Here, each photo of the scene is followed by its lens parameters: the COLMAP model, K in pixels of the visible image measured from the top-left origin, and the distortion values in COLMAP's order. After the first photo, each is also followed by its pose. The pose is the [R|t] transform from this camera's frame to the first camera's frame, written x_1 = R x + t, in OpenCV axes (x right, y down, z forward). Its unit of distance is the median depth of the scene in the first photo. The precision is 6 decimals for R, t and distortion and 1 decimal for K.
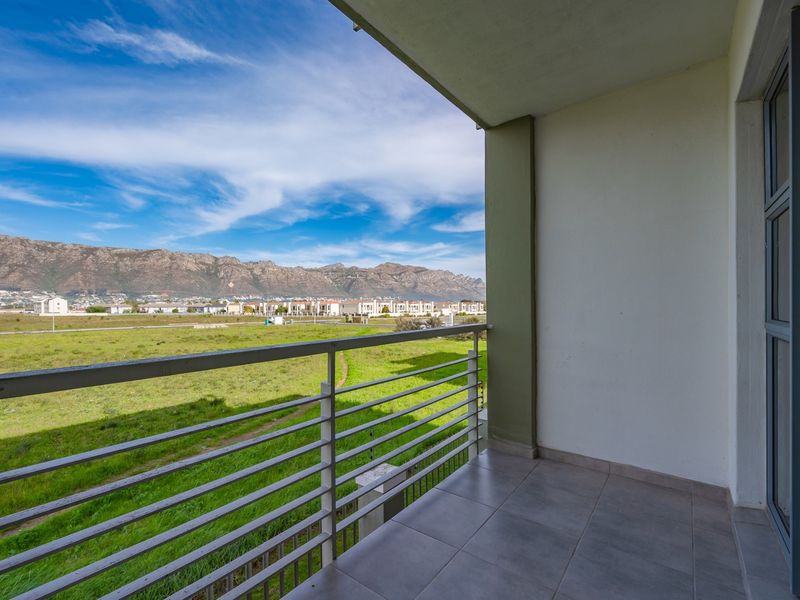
lens RADIAL K [[368.4, 0, 396.3], [0, 368.4, 307.6], [0, 0, 1]] dist [0.006848, -0.002089]
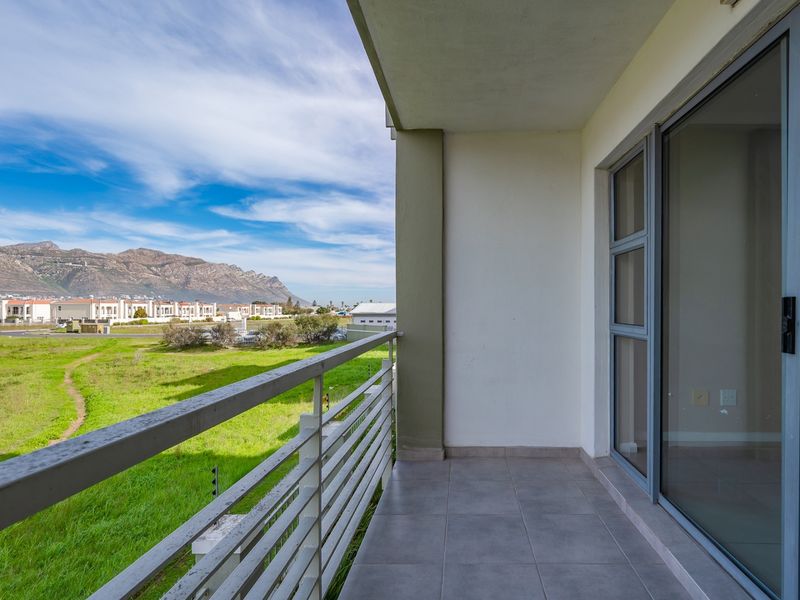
lens RADIAL K [[417.4, 0, 405.1], [0, 417.4, 305.9], [0, 0, 1]] dist [0.001924, 0.000093]
pose [[0.797142, 0.005516, 0.603767, -0.122011], [-0.001534, 0.999974, -0.007111, -0.004400], [-0.603790, 0.004742, 0.797129, 0.036277]]
